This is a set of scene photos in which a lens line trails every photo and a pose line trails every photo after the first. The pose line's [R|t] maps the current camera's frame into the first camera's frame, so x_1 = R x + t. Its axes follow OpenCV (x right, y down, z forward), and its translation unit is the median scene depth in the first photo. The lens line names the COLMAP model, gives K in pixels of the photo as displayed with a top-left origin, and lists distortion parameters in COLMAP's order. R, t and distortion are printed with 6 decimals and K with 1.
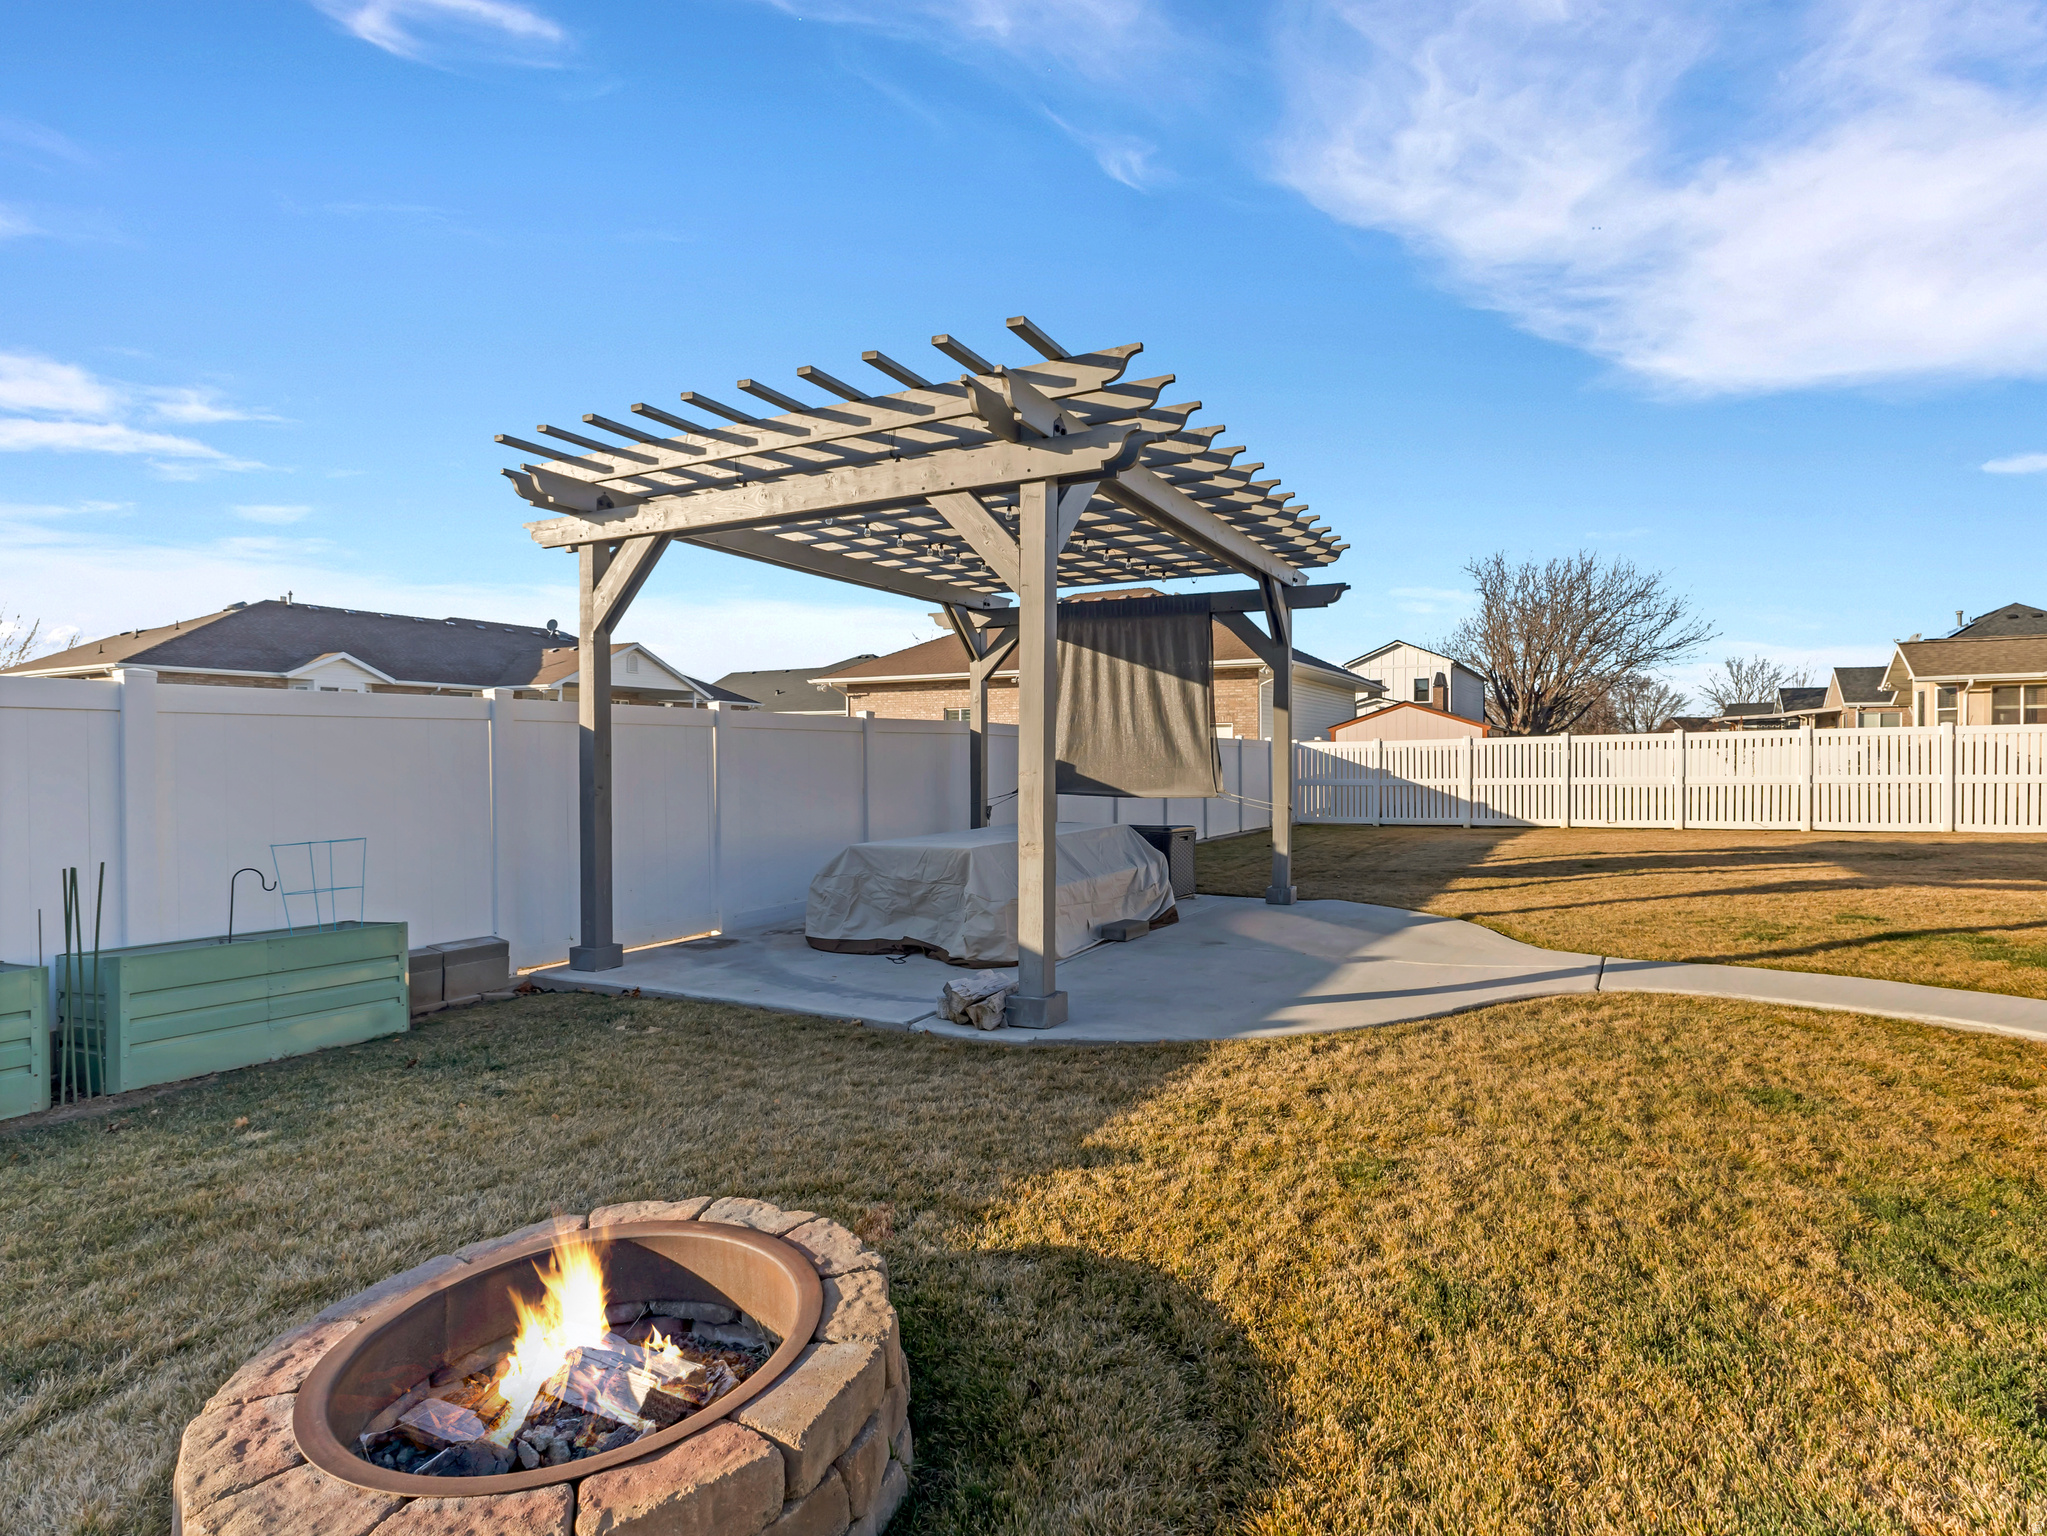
lens RADIAL K [[1003.2, 0, 1023.1], [0, 1003.2, 760.9], [0, 0, 1]] dist [0.010808, -0.001257]
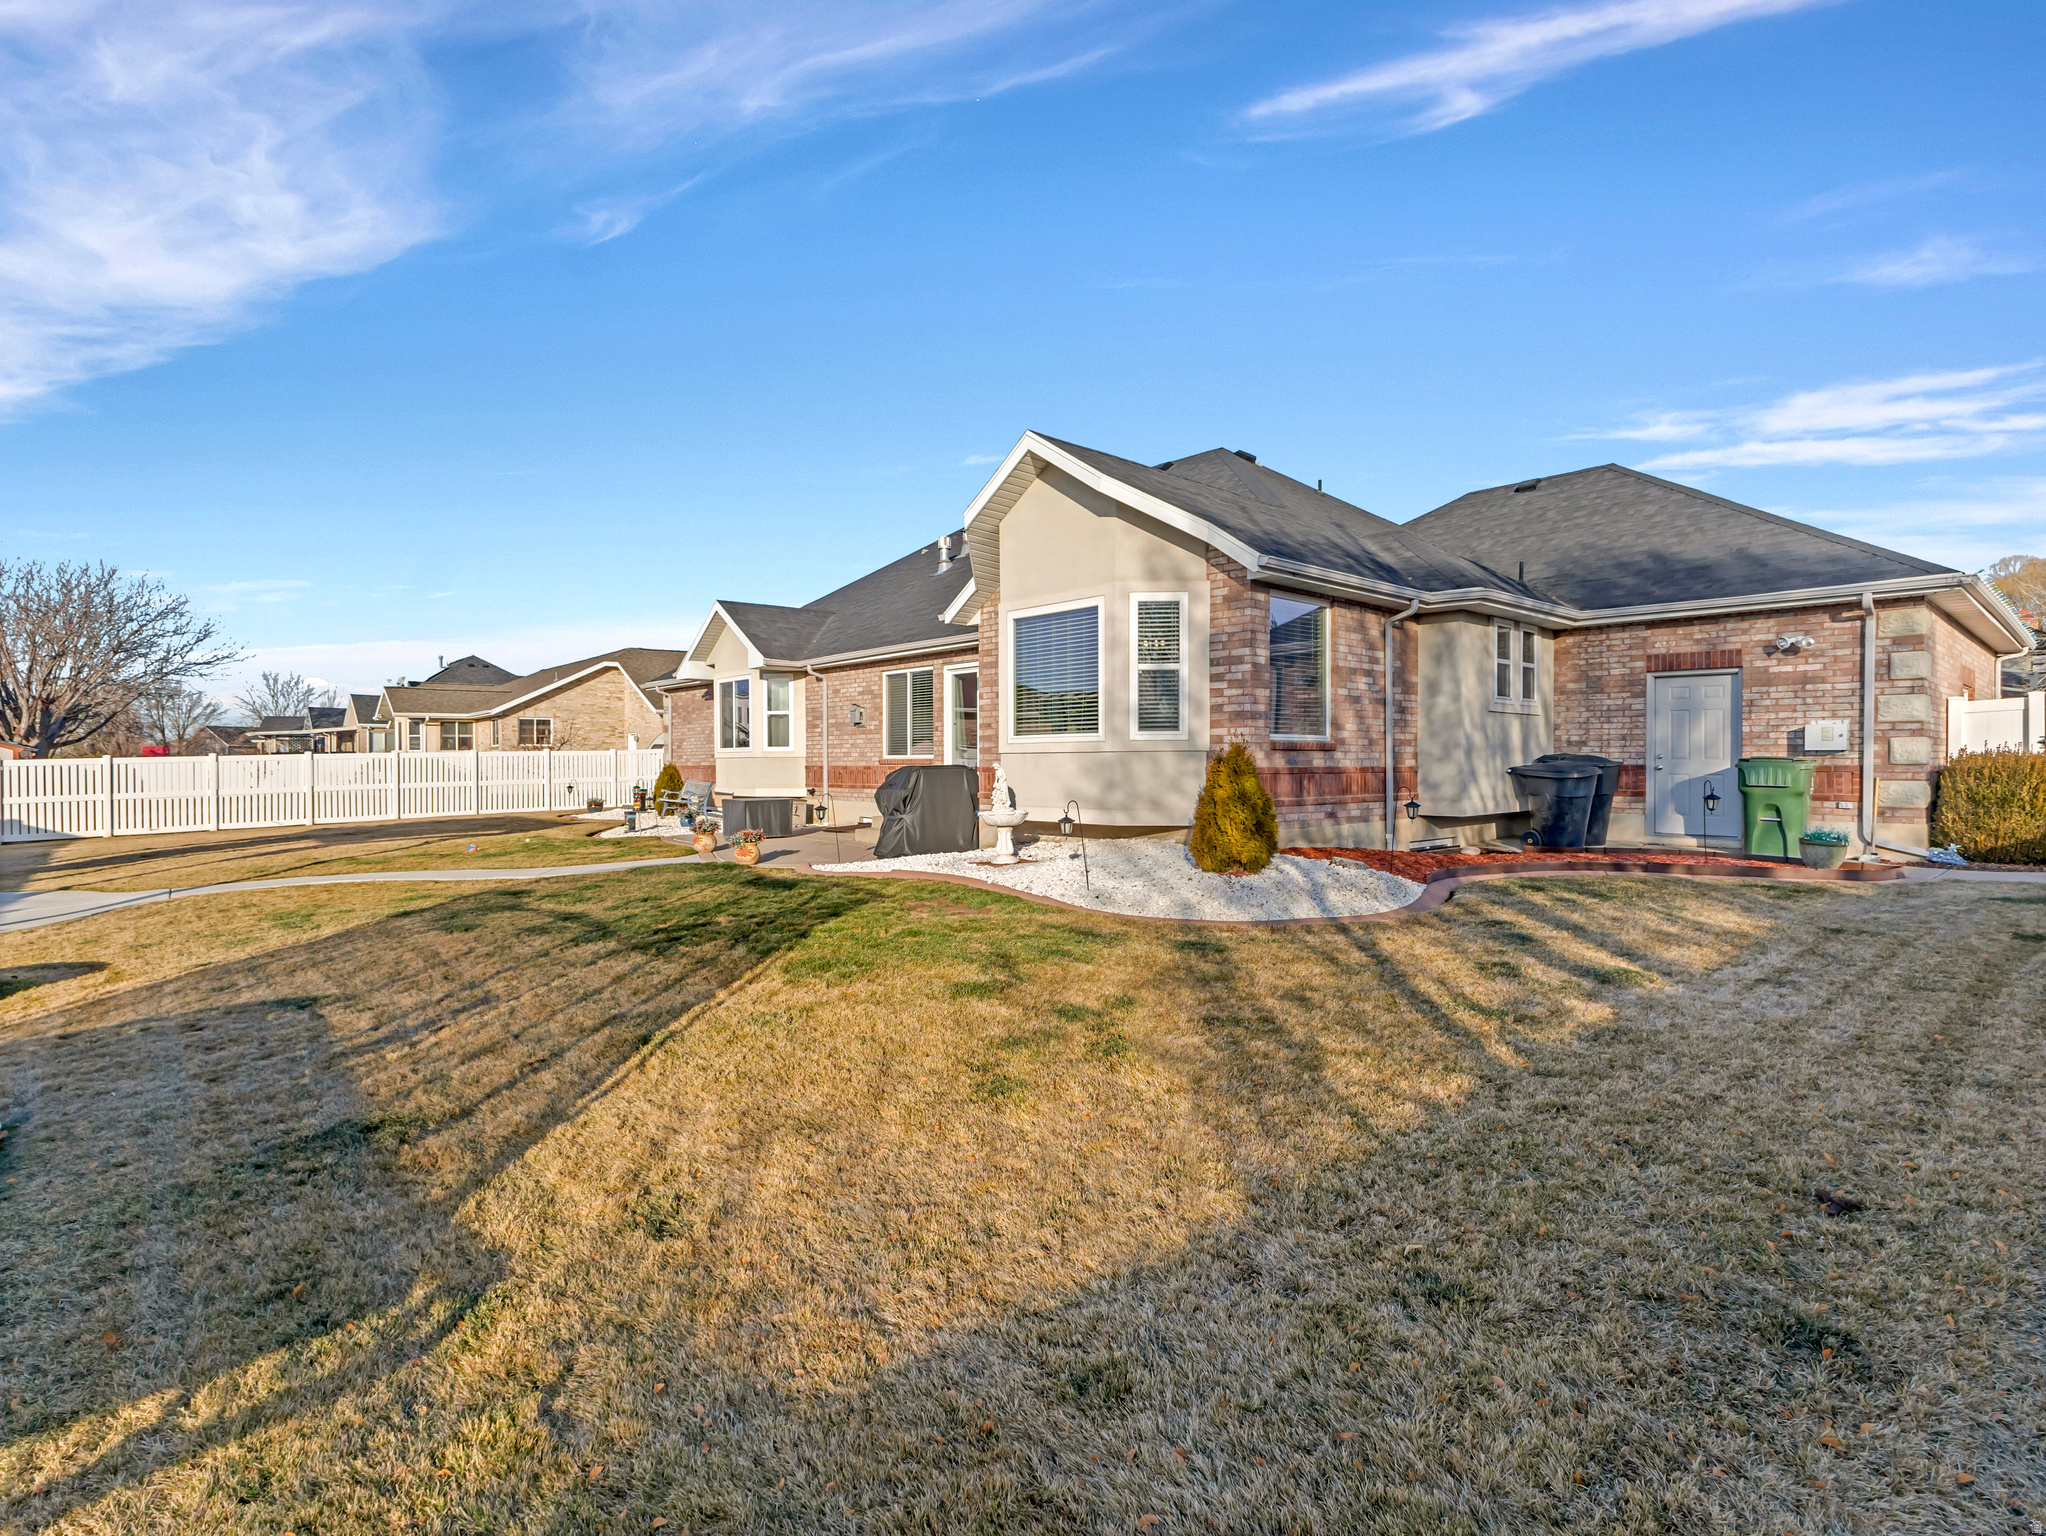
lens RADIAL K [[1002.8, 0, 1021.3], [0, 1002.8, 760.0], [0, 0, 1]] dist [0.010808, -0.001257]
pose [[0.314133, -0.003573, 0.949372, -0.169557], [0.011572, 0.999933, -0.000066, -0.007326], [-0.949308, 0.011007, 0.314153, -0.262569]]
